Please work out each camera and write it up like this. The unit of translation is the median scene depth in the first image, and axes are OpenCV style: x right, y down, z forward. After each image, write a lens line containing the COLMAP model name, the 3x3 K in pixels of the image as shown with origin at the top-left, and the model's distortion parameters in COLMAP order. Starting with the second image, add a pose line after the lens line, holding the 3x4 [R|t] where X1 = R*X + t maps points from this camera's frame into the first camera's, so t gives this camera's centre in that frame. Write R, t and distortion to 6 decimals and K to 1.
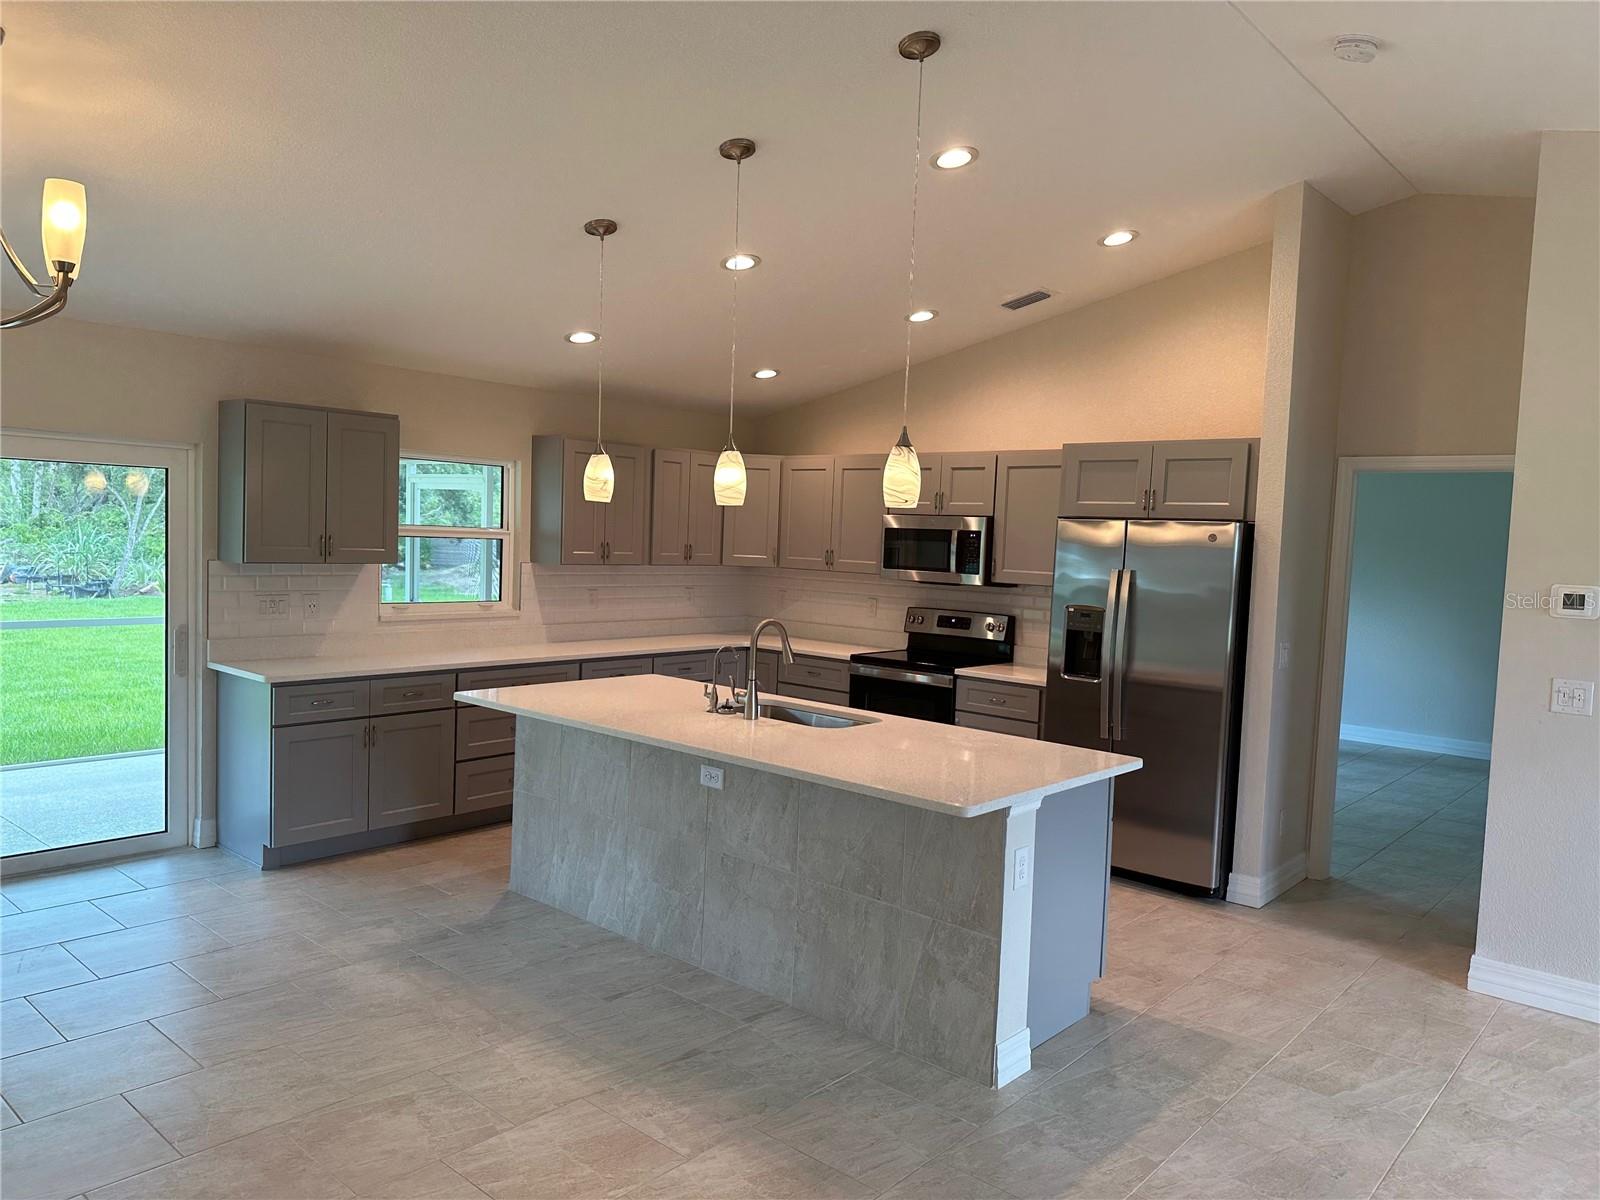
lens RADIAL K [[1119.5, 0, 804.9], [0, 1119.5, 596.7], [0, 0, 1]] dist [0.159144, -0.318141]
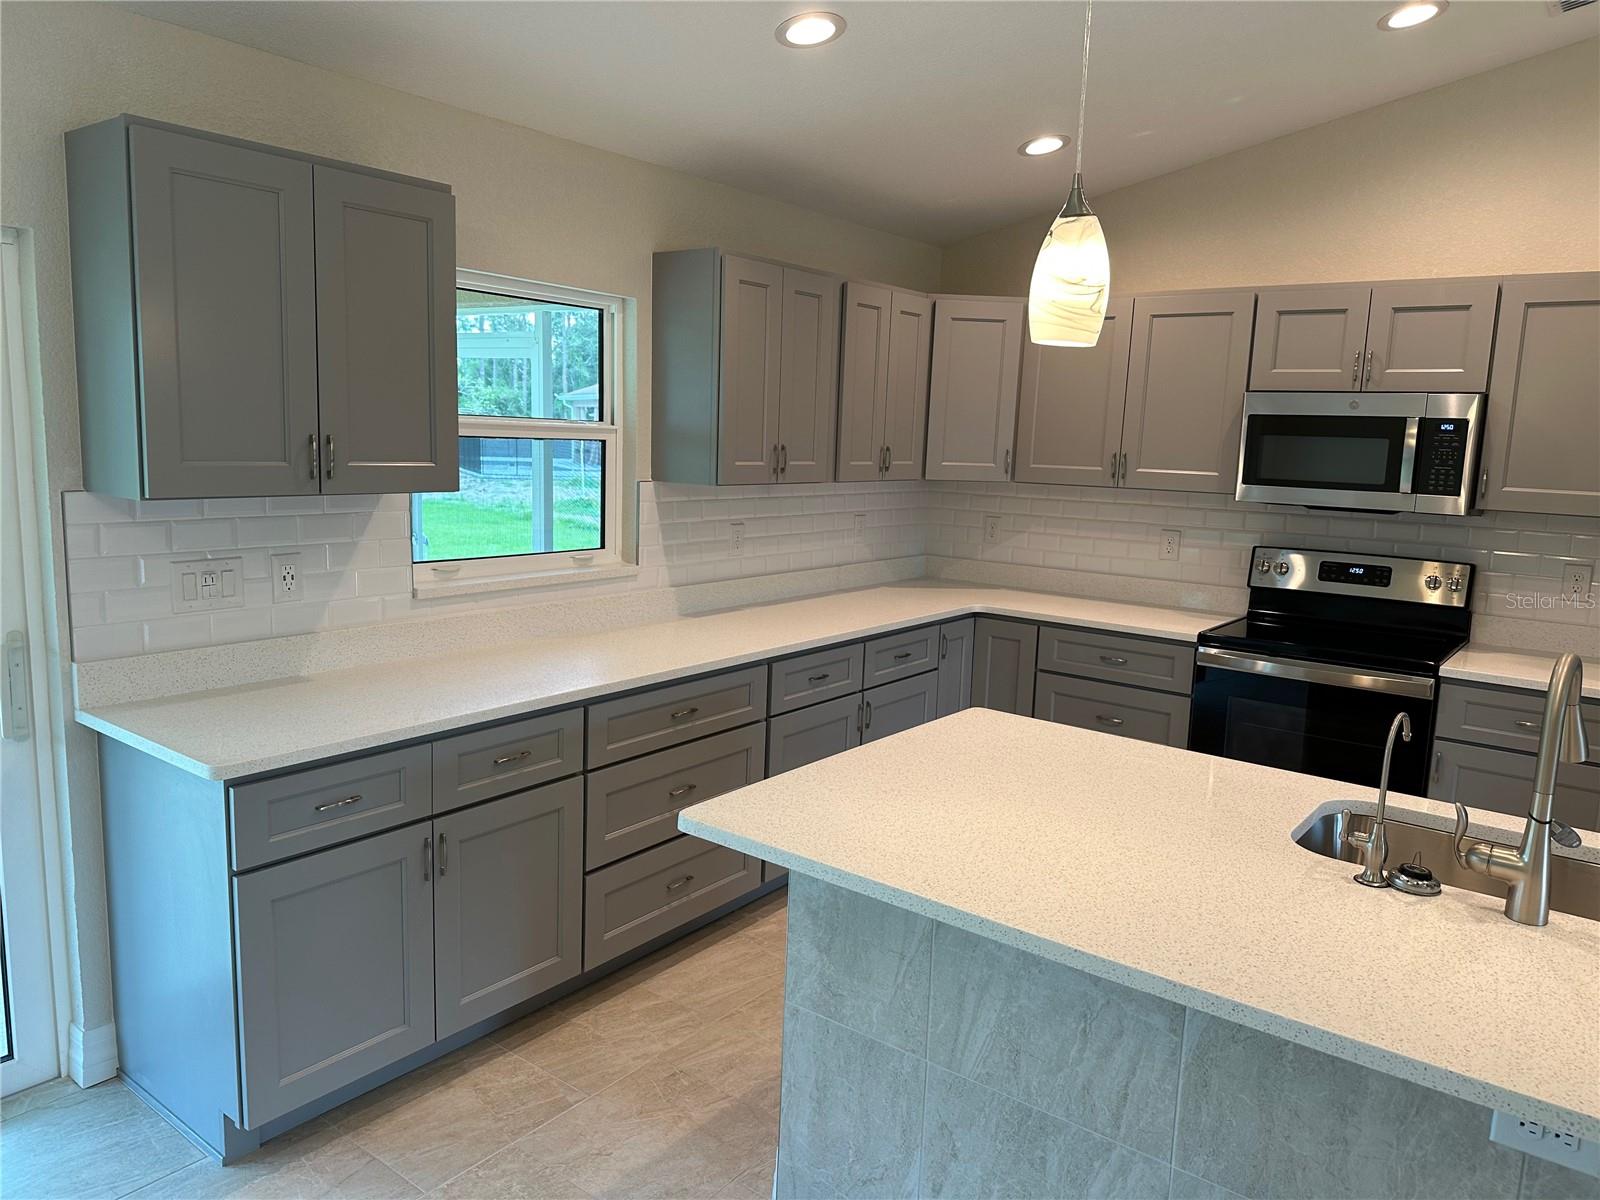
lens RADIAL K [[1132.0, 0, 793.7], [0, 1132.0, 595.2], [0, 0, 1]] dist [0.089545, -0.118537]
pose [[0.998200, -0.013378, 0.058467, -0.247396], [0.007984, 0.995769, 0.091545, -0.029643], [-0.059444, -0.090914, 0.994083, 0.499550]]
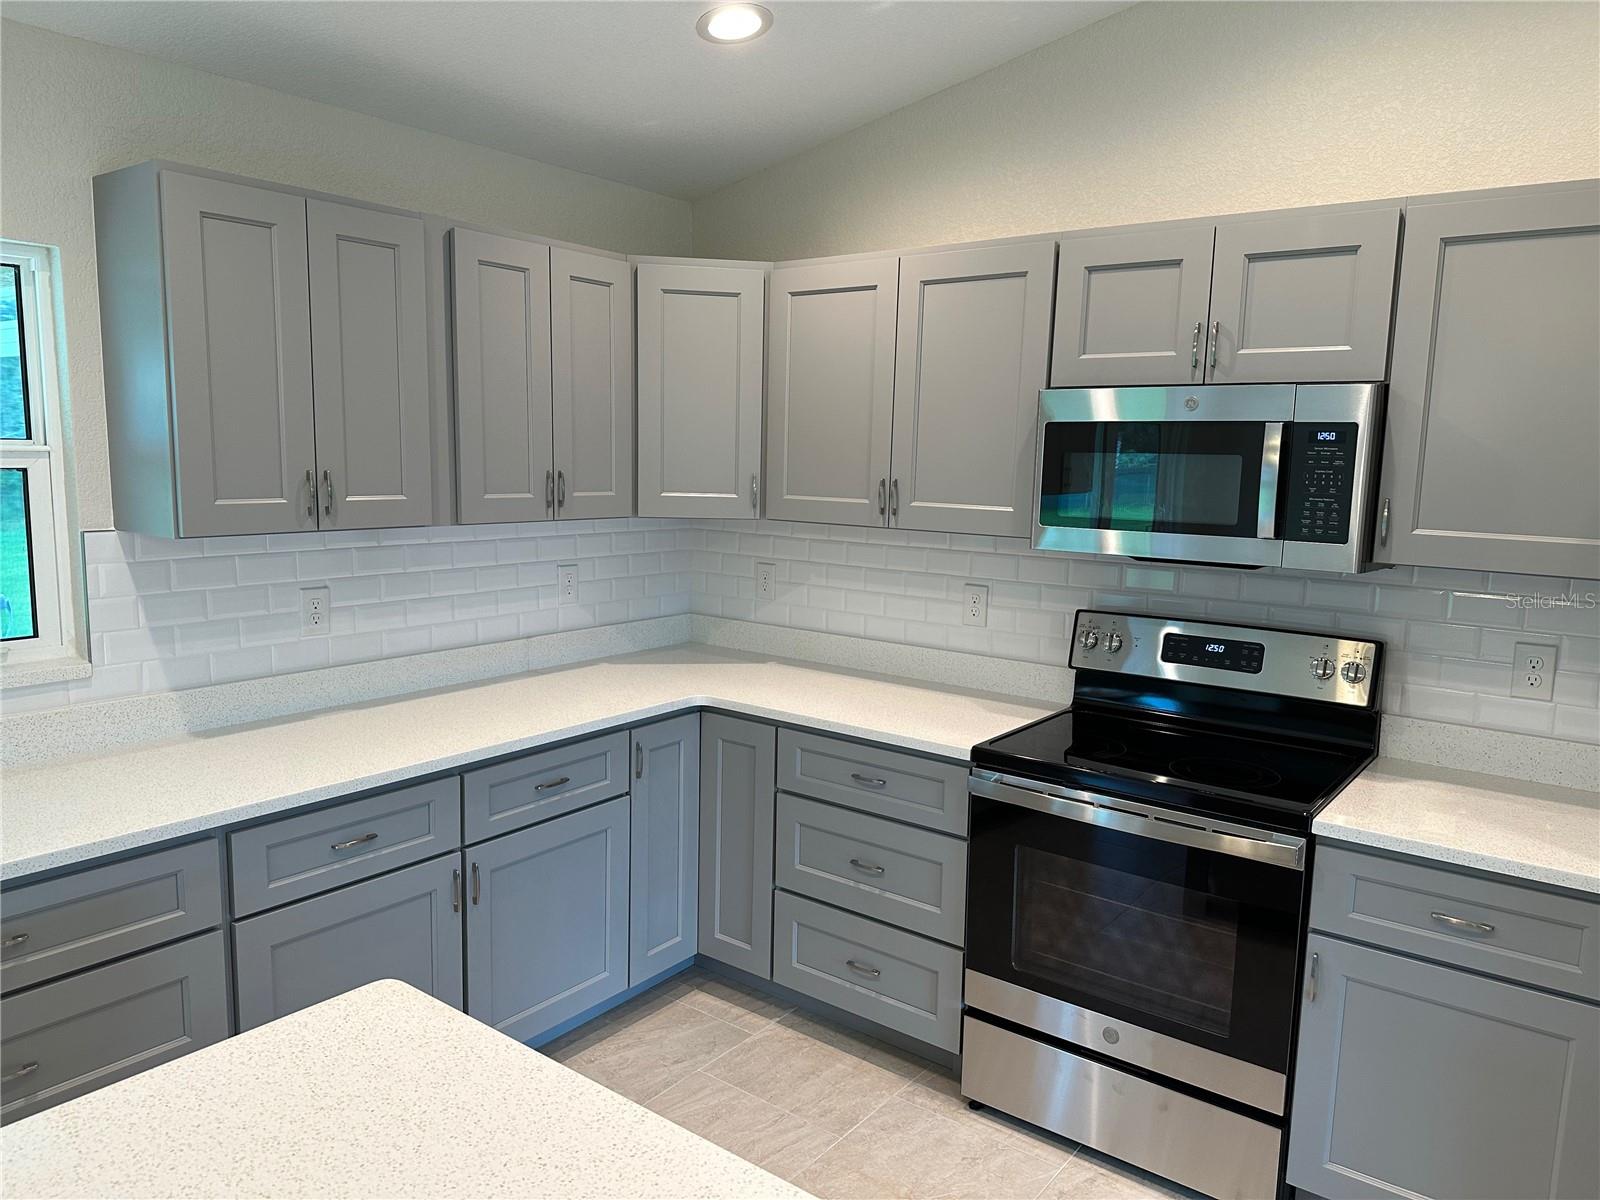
lens RADIAL K [[1125.7, 0, 800.0], [0, 1125.7, 600.0], [0, 0, 1]] dist [0.111594, -0.178420]
pose [[0.997351, -0.025418, 0.068159, -0.054846], [0.019940, 0.996605, 0.079880, -0.039650], [-0.069958, -0.078309, 0.994472, 0.734848]]
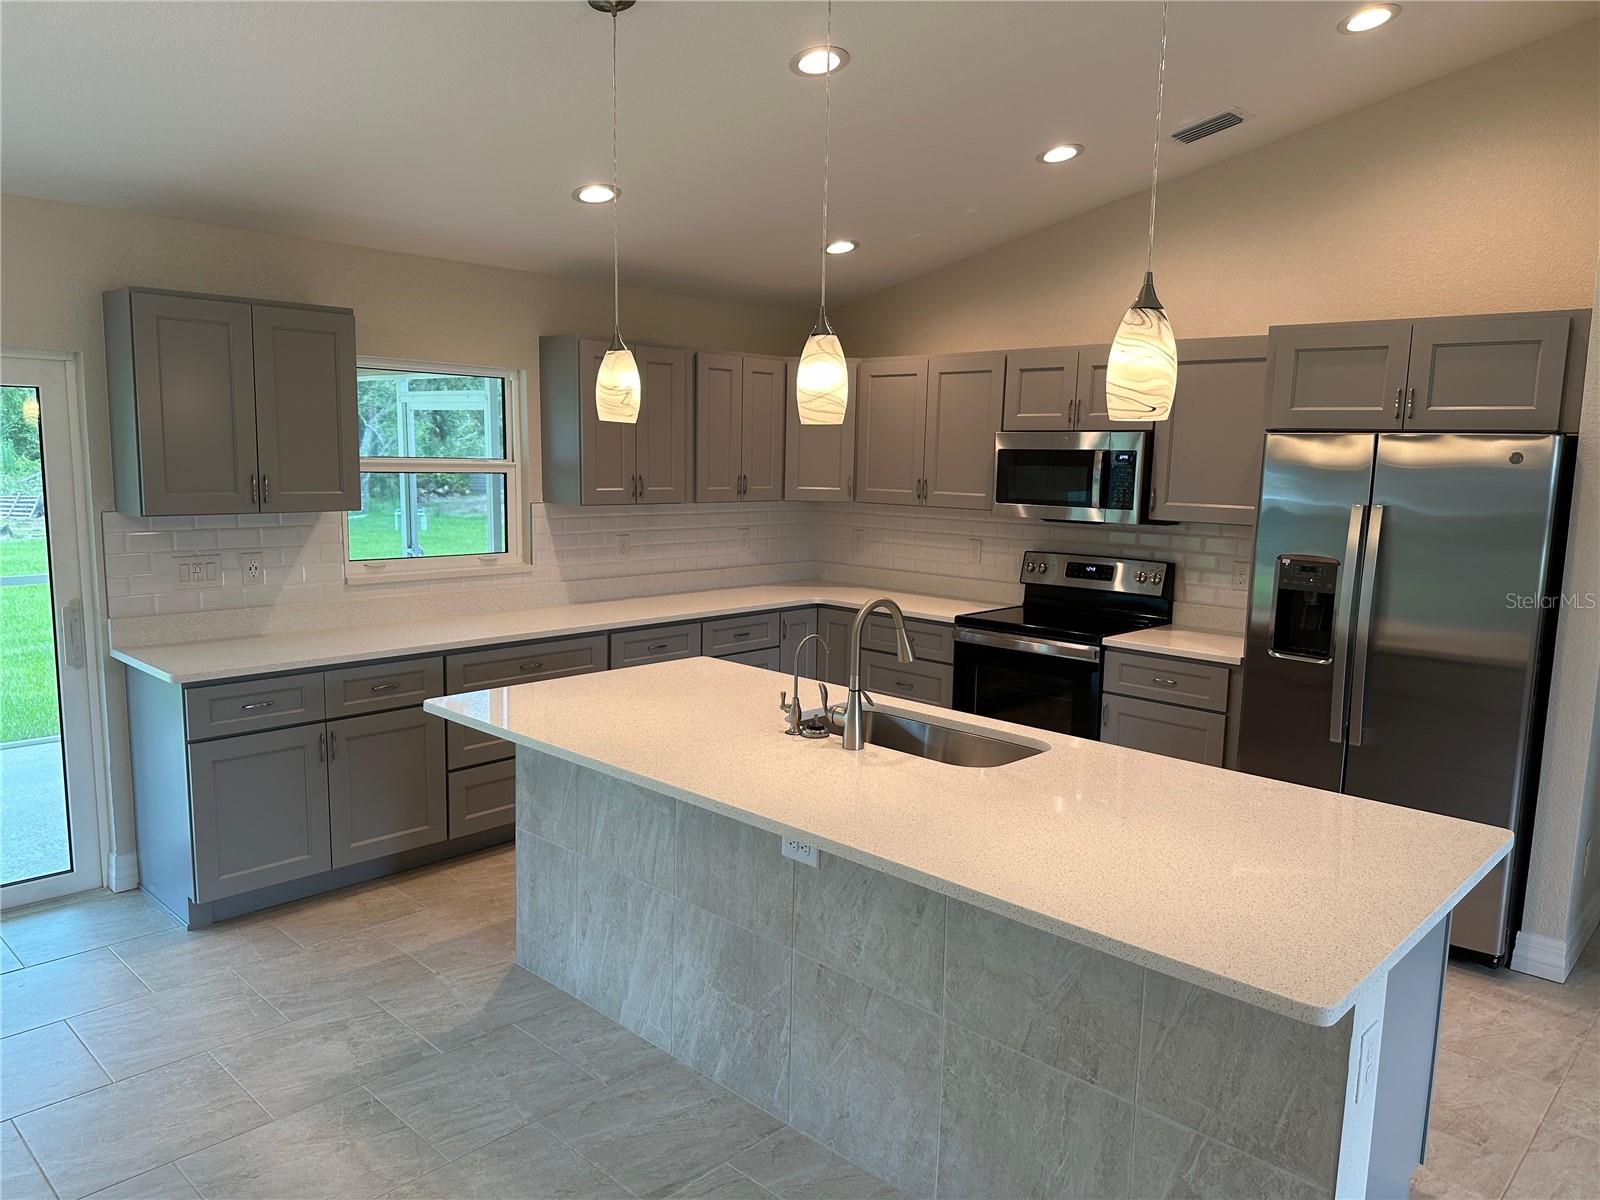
lens RADIAL K [[1125.7, 0, 800.0], [0, 1125.7, 600.0], [0, 0, 1]] dist [0.111594, -0.178420]
pose [[0.998977, -0.012314, -0.043513, -0.038884], [0.015530, 0.997110, 0.074363, -0.022425], [0.042472, -0.074963, 0.996281, 0.266907]]
